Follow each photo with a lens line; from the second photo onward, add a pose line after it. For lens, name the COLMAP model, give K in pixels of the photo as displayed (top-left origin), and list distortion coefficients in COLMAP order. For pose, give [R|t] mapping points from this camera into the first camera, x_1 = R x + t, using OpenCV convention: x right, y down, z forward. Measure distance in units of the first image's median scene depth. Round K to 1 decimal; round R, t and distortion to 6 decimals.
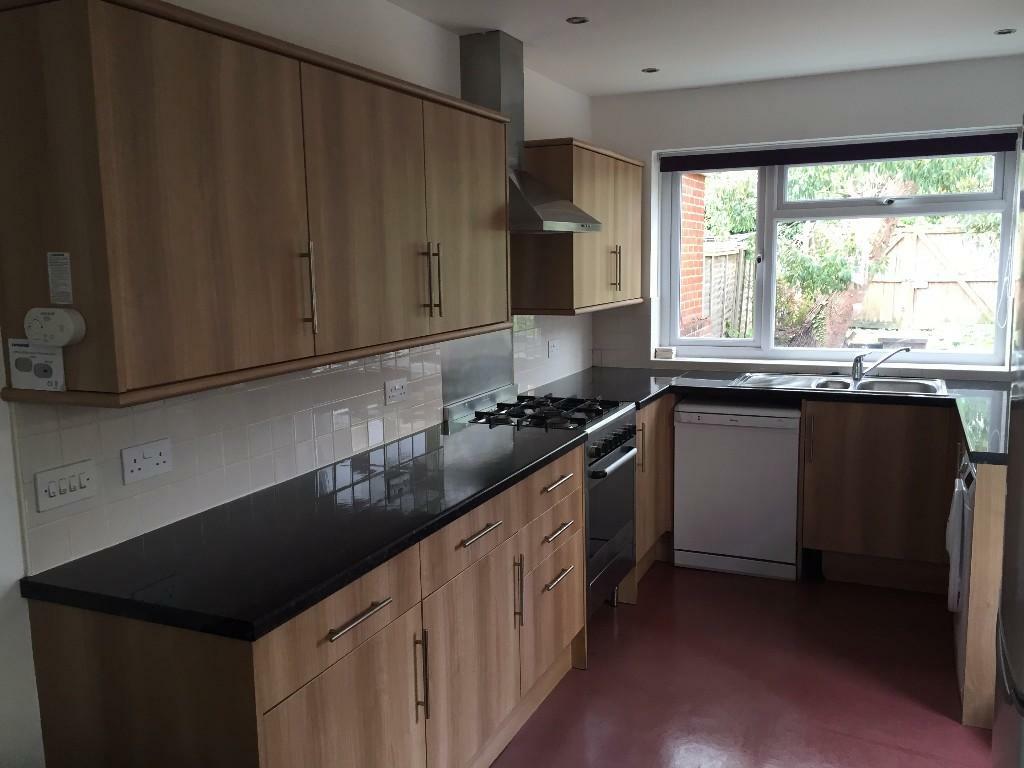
lens RADIAL K [[902.0, 0, 513.8], [0, 902.0, 386.1], [0, 0, 1]] dist [0.038131, -0.001183]
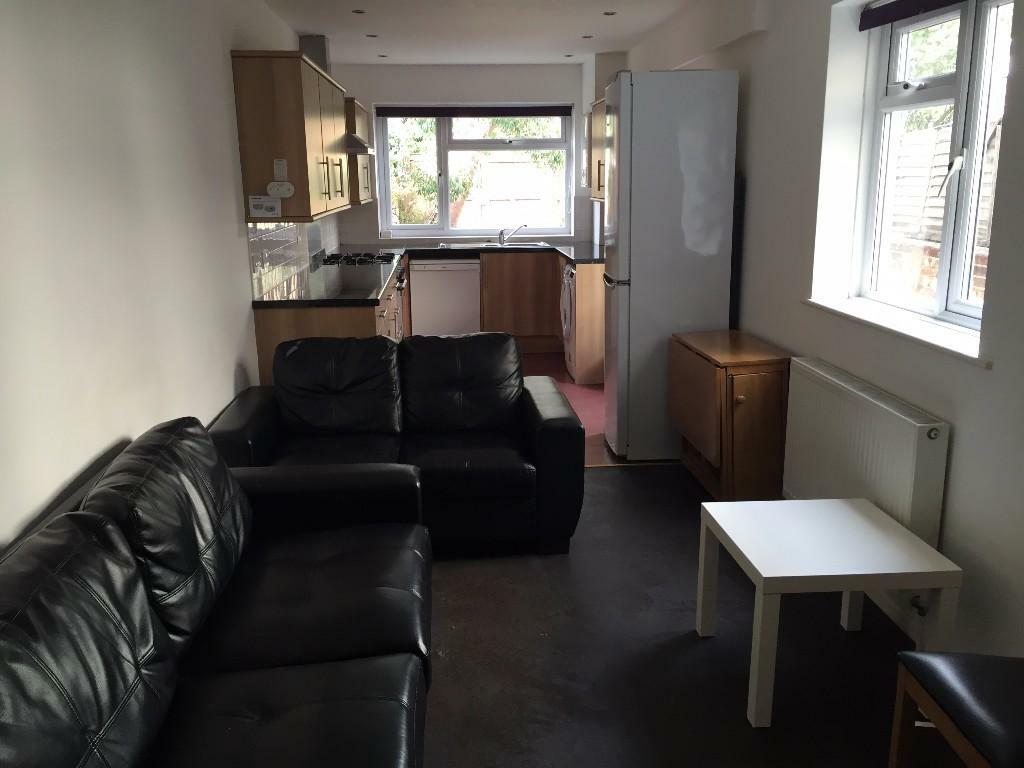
lens RADIAL K [[902.0, 0, 512.2], [0, 902.0, 383.3], [0, 0, 1]] dist [0.038131, -0.001183]
pose [[0.883274, -0.093674, 0.459403, -0.447020], [0.058774, 0.994231, 0.089724, 0.108406], [-0.465158, -0.052250, 0.883684, -0.591209]]
